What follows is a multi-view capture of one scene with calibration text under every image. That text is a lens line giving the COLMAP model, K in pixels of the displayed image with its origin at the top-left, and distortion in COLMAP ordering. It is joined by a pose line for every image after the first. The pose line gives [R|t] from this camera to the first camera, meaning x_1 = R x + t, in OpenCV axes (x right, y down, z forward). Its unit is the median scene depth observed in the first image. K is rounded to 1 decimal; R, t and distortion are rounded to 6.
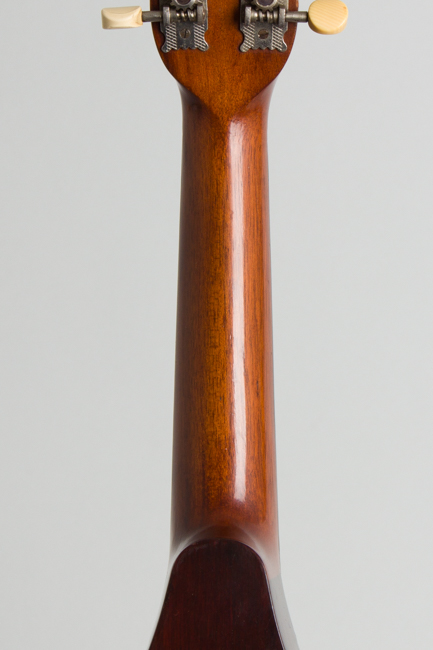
lens RADIAL K [[1974.6, 0, 217.1], [0, 1974.6, 324.8], [0, 0, 1]] dist [-0.268133, 0.000000]
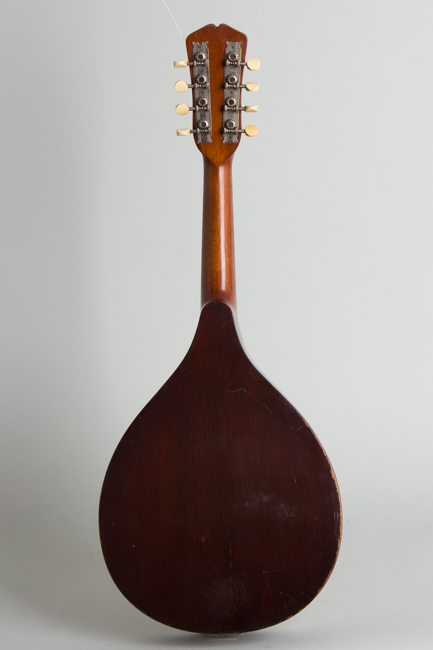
lens RADIAL K [[1370.0, 0, 212.2], [0, 1370.0, 325.4], [0, 0, 1]] dist [-0.183900, 0.000000]
pose [[0.999961, -0.006868, -0.005579, 0.005633], [0.006587, 0.998781, -0.048917, 0.241120], [0.005908, 0.048878, 0.998787, -1.070658]]
